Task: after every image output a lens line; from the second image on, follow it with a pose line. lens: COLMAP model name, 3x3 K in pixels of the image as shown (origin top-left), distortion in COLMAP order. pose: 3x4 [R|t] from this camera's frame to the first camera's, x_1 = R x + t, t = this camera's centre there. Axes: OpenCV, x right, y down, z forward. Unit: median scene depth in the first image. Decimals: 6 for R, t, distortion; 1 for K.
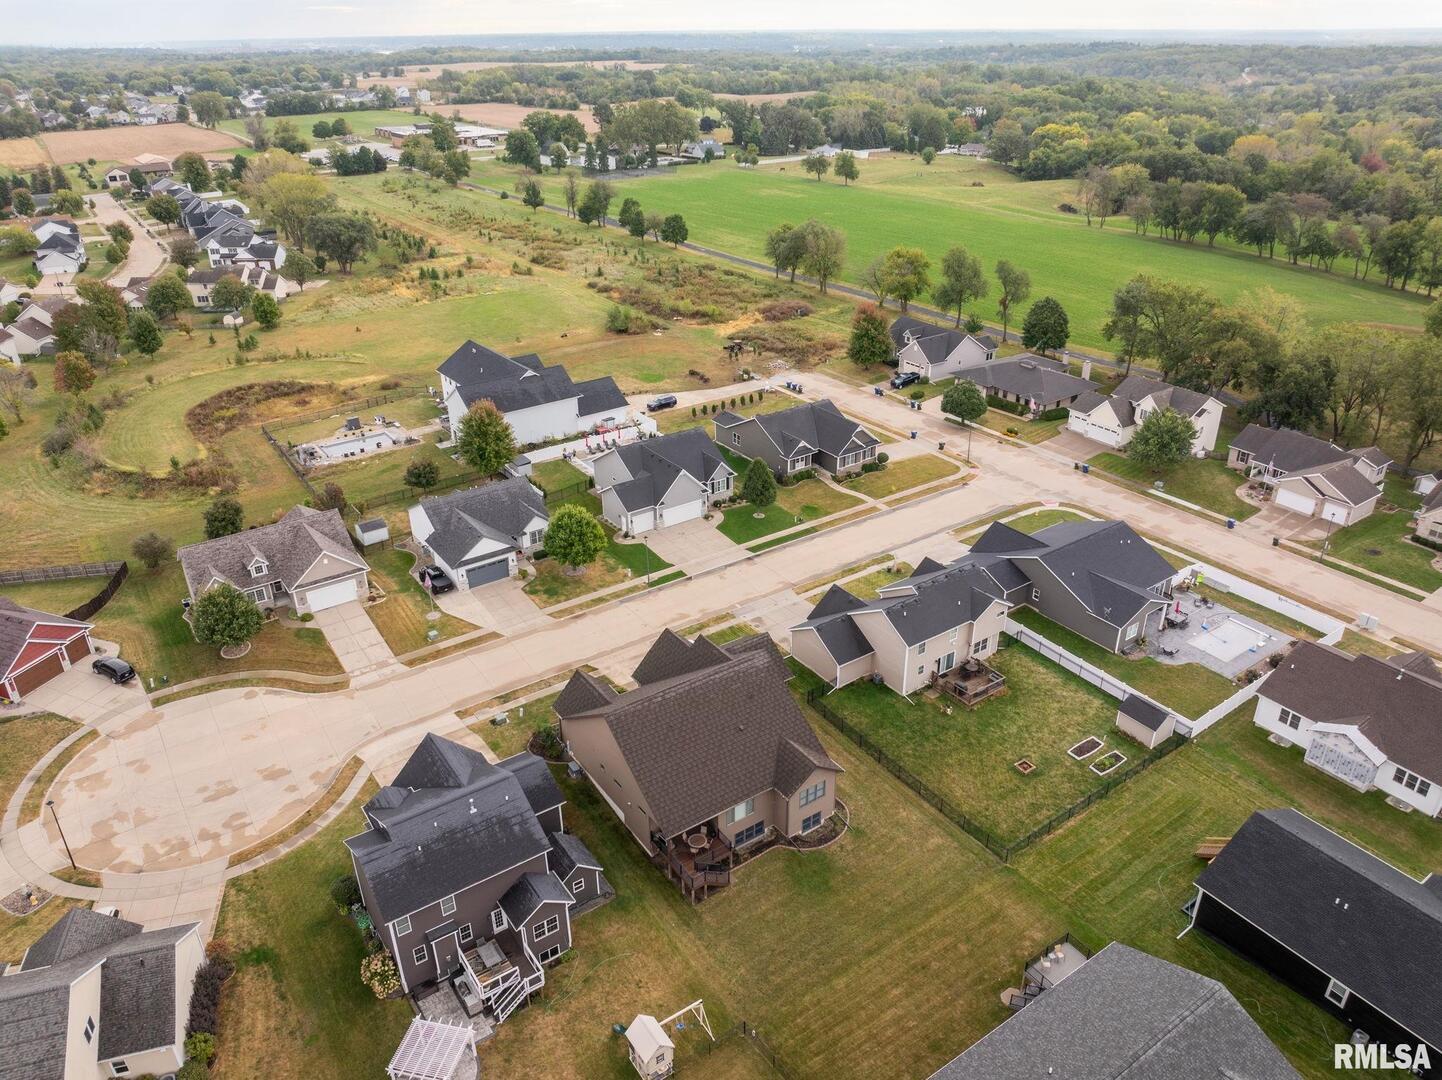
lens RADIAL K [[1009.8, 0, 727.2], [0, 1009.8, 539.5], [0, 0, 1]] dist [-0.048921, 0.021605]
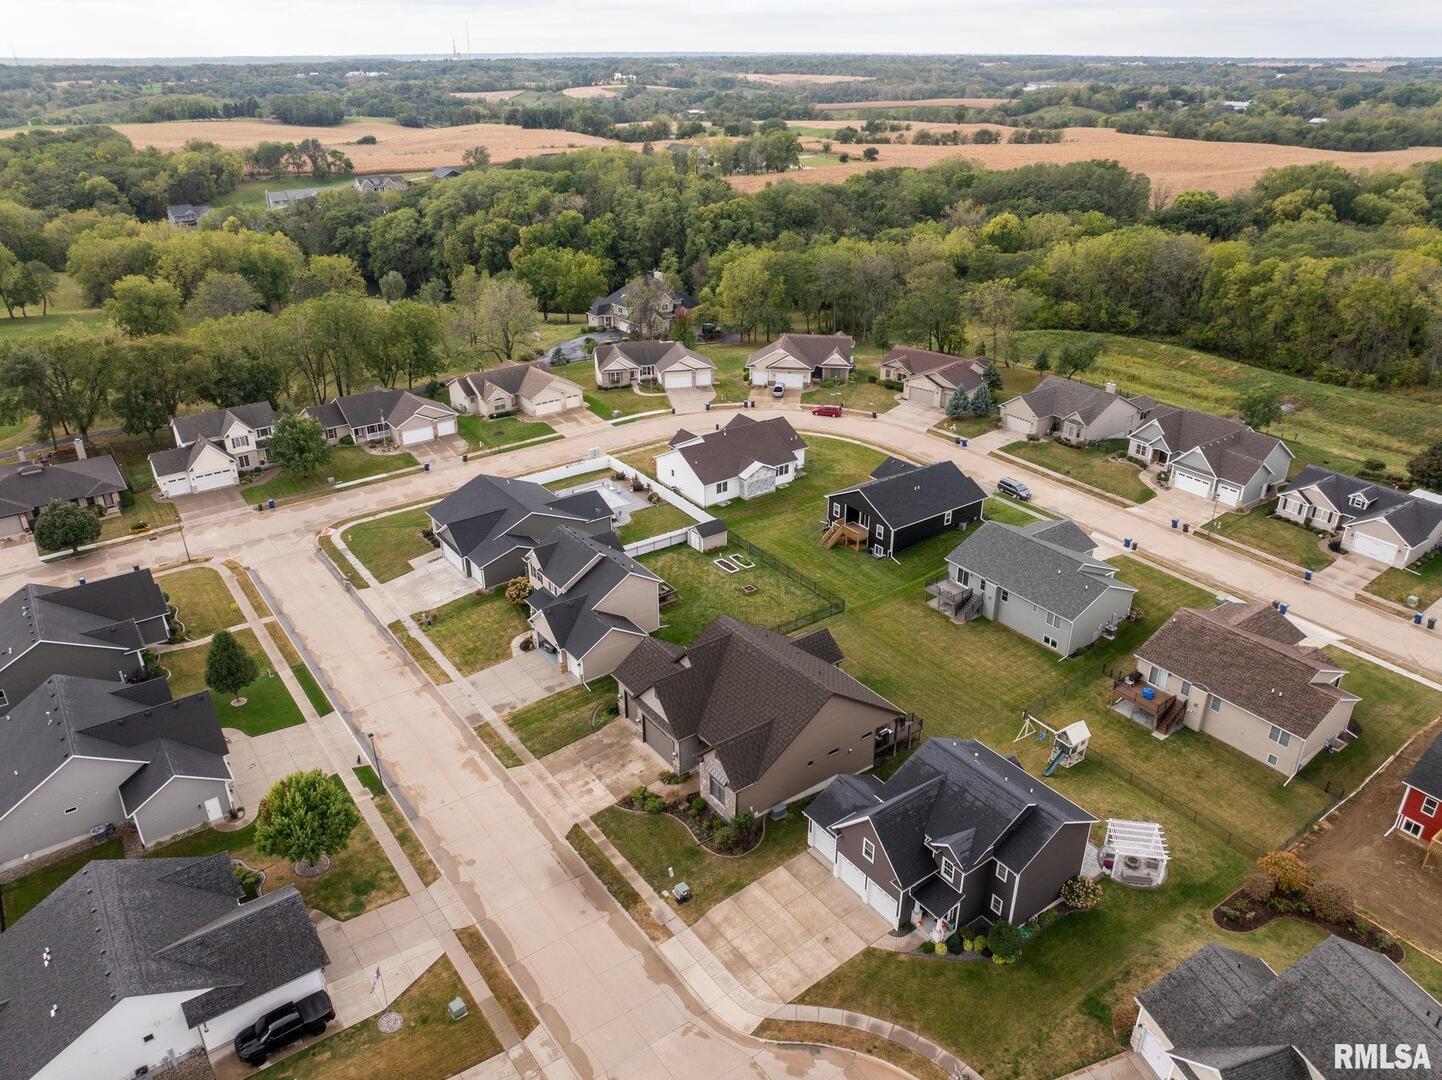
lens RADIAL K [[996.7, 0, 729.9], [0, 996.7, 538.6], [0, 0, 1]] dist [-0.005263, -0.079758]
pose [[-0.023709, -0.433882, 0.900658, -0.604201], [0.452359, 0.798750, 0.396698, -0.254965], [-0.891521, 0.416826, 0.177333, 0.515834]]
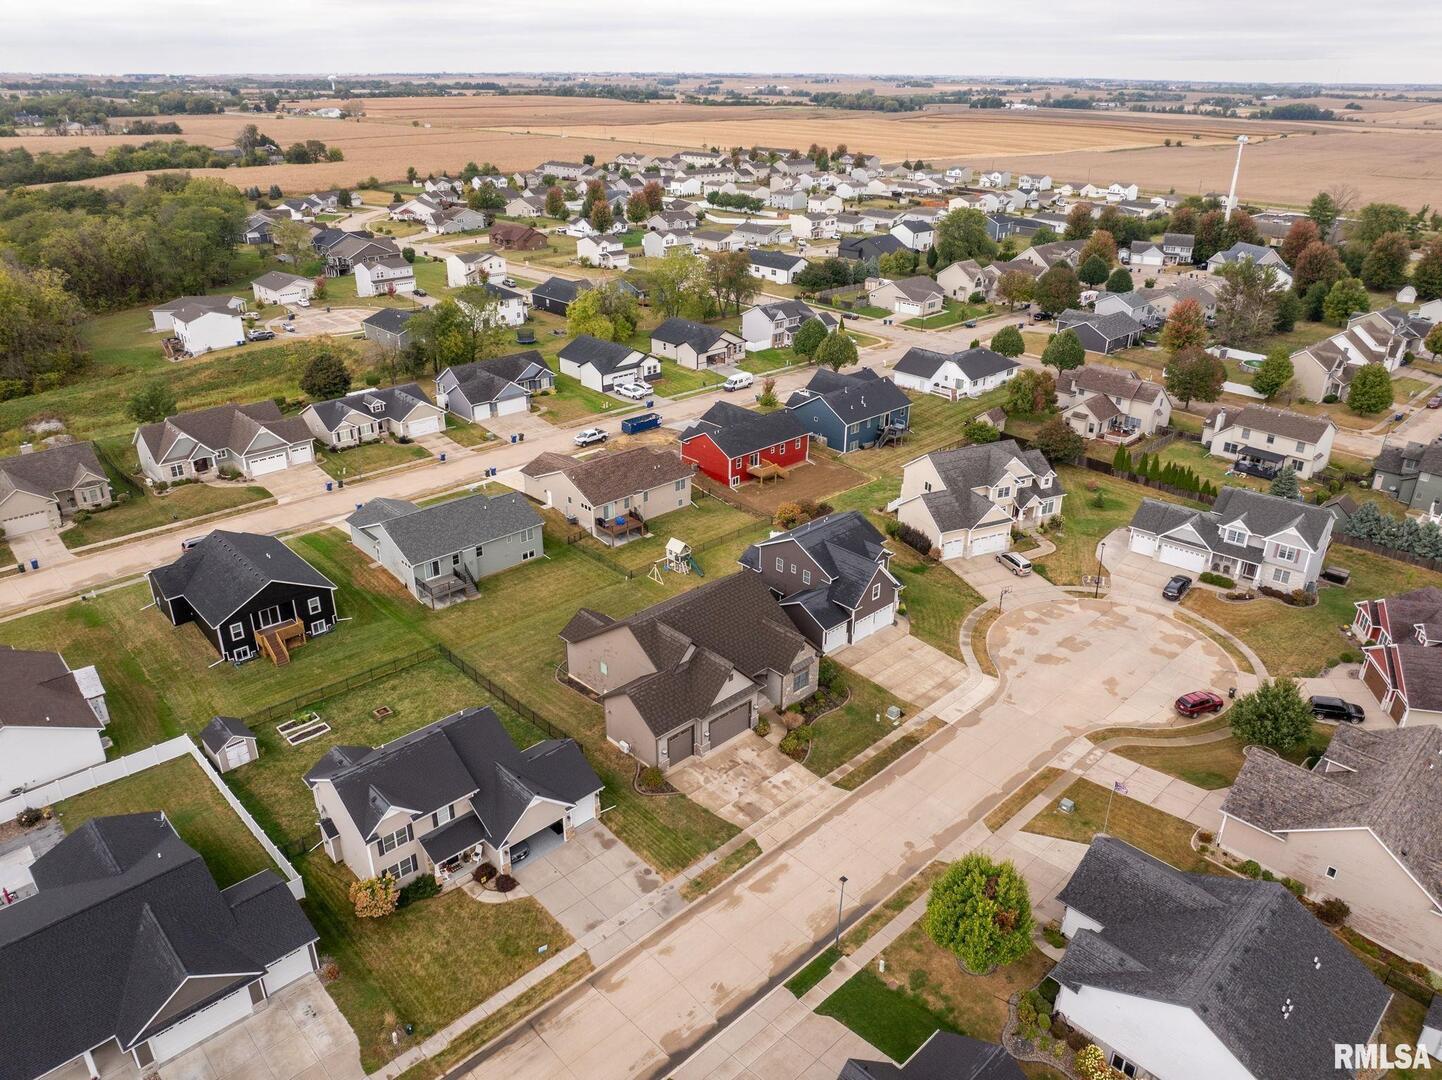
lens RADIAL K [[1009.8, 0, 727.2], [0, 1009.8, 539.5], [0, 0, 1]] dist [-0.048921, 0.021605]
pose [[-0.988714, 0.064971, -0.134995, 0.046149], [-0.066497, 0.617131, 0.784045, -0.513108], [0.134250, 0.784173, -0.605846, 1.061198]]
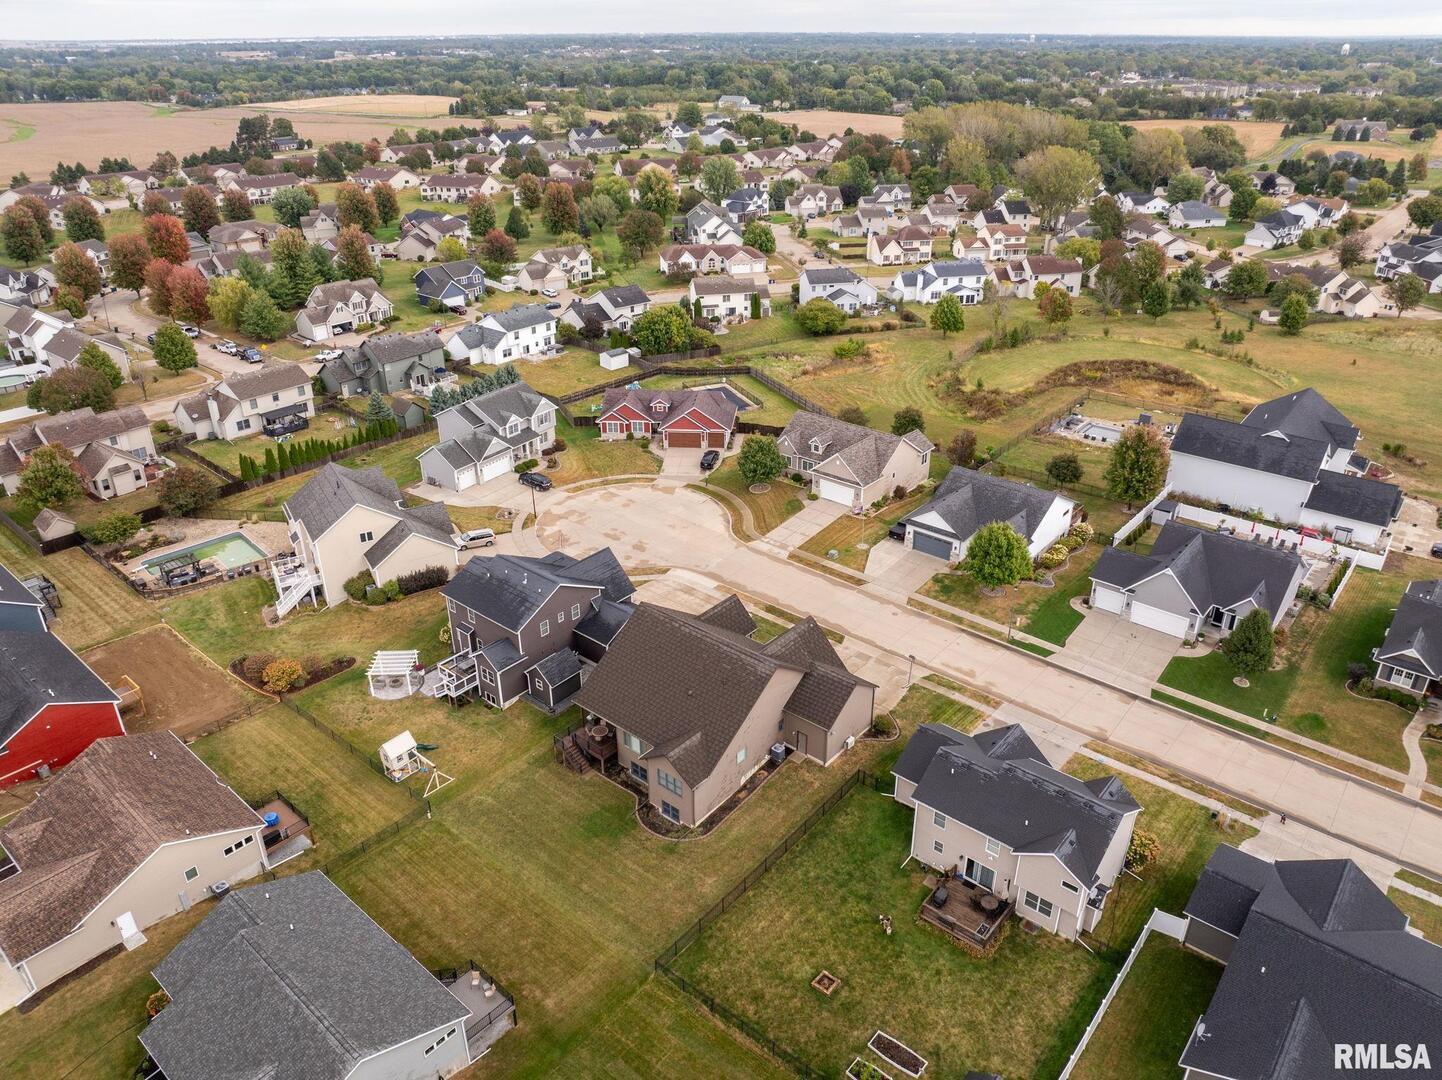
lens RADIAL K [[1009.8, 0, 727.2], [0, 1009.8, 539.5], [0, 0, 1]] dist [-0.048921, 0.021605]
pose [[0.258206, 0.443751, -0.858146, 0.533502], [-0.437841, 0.845556, 0.305500, -0.176312], [0.861177, 0.296849, 0.412620, 0.356766]]
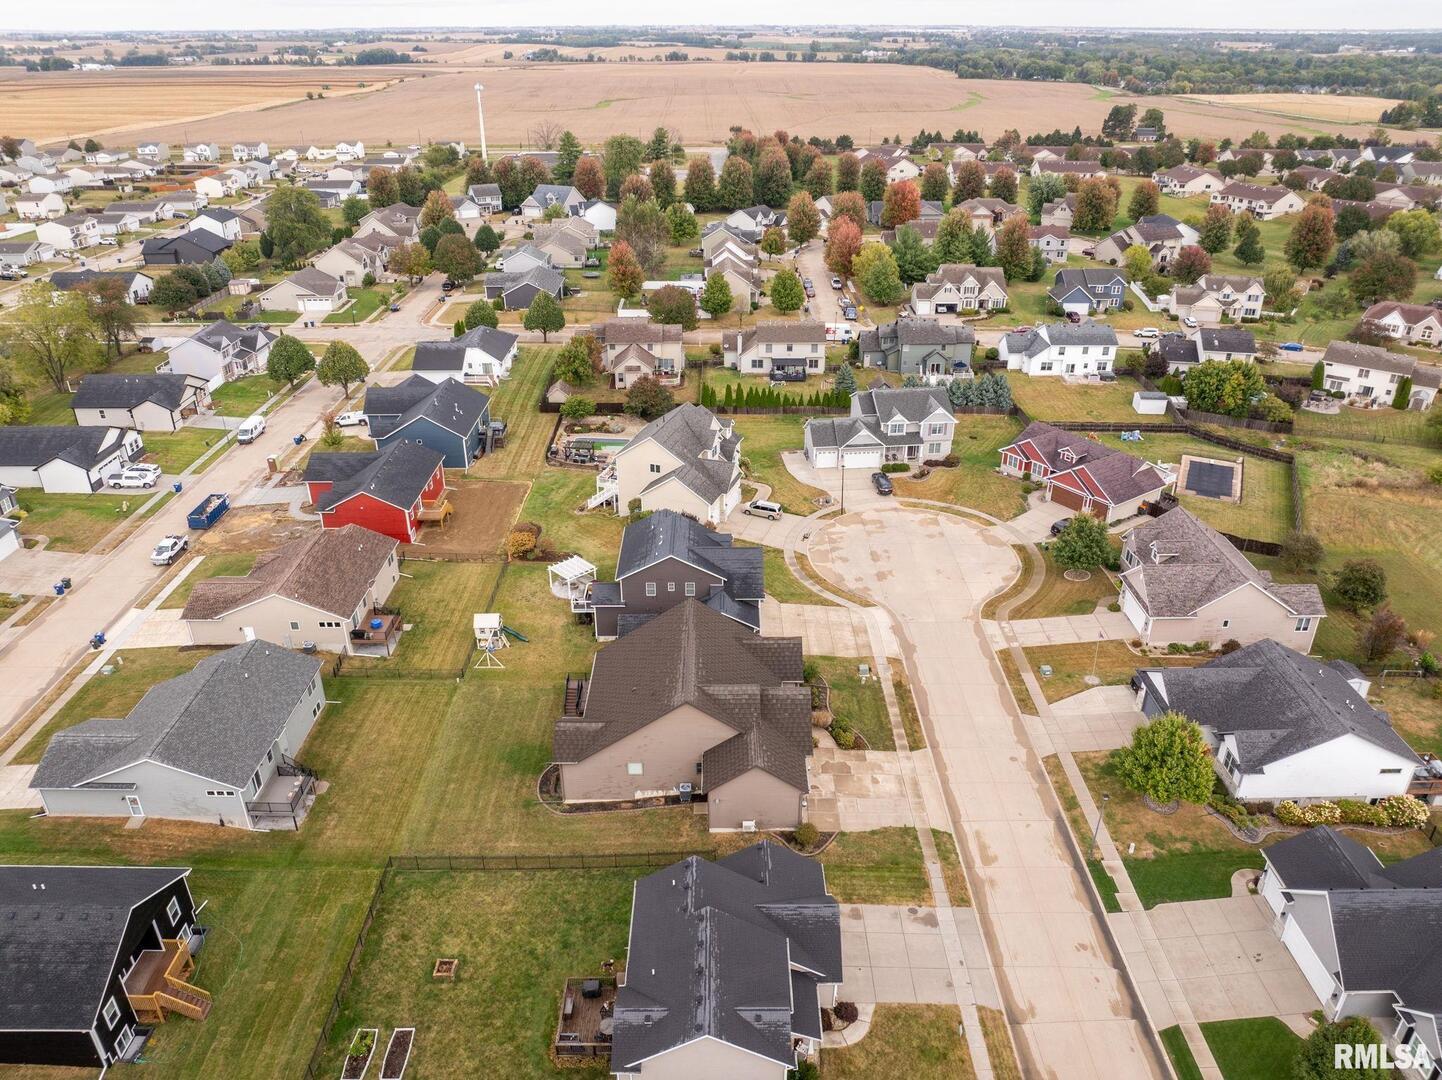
lens RADIAL K [[1009.8, 0, 727.2], [0, 1009.8, 539.5], [0, 0, 1]] dist [-0.048921, 0.021605]
pose [[-0.567557, 0.384816, -0.727871, 0.414697], [-0.369305, 0.671144, 0.642790, -0.390700], [0.735862, 0.633627, -0.238798, 0.775670]]
